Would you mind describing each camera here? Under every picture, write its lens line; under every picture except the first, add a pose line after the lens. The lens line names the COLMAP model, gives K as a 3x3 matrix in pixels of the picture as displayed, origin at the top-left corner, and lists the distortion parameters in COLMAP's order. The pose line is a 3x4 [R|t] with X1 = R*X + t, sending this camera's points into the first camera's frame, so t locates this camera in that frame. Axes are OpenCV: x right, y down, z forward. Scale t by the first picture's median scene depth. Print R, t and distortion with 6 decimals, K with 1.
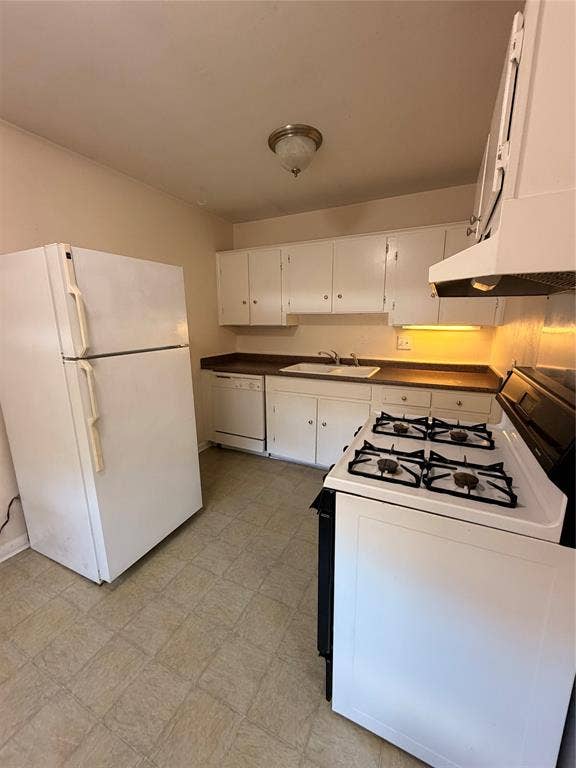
lens RADIAL K [[305.2, 0, 287.7], [0, 305.2, 381.7], [0, 0, 1]] dist [-0.001050, 0.000127]
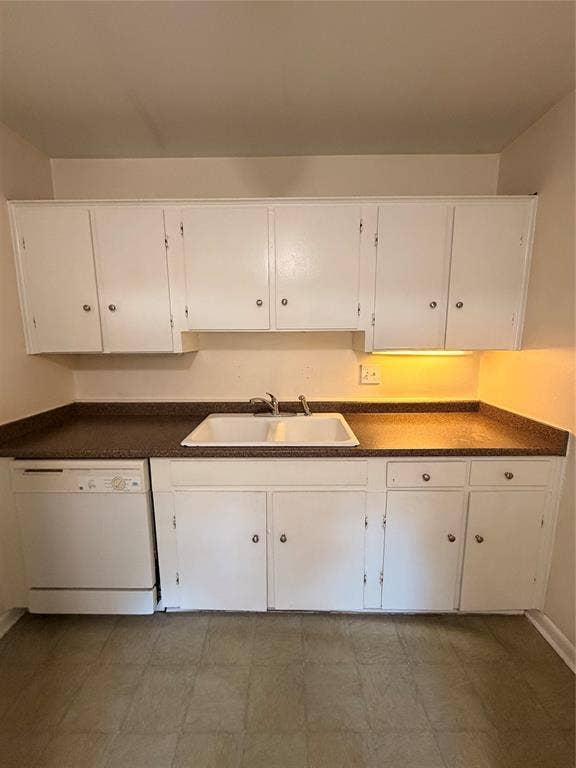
lens RADIAL K [[305.2, 0, 287.7], [0, 305.2, 381.7], [0, 0, 1]] dist [-0.001050, 0.000127]
pose [[0.900921, -0.066542, 0.428852, -0.076033], [0.088425, 0.995591, -0.031282, -0.105563], [-0.424879, 0.066104, 0.902833, 0.462912]]
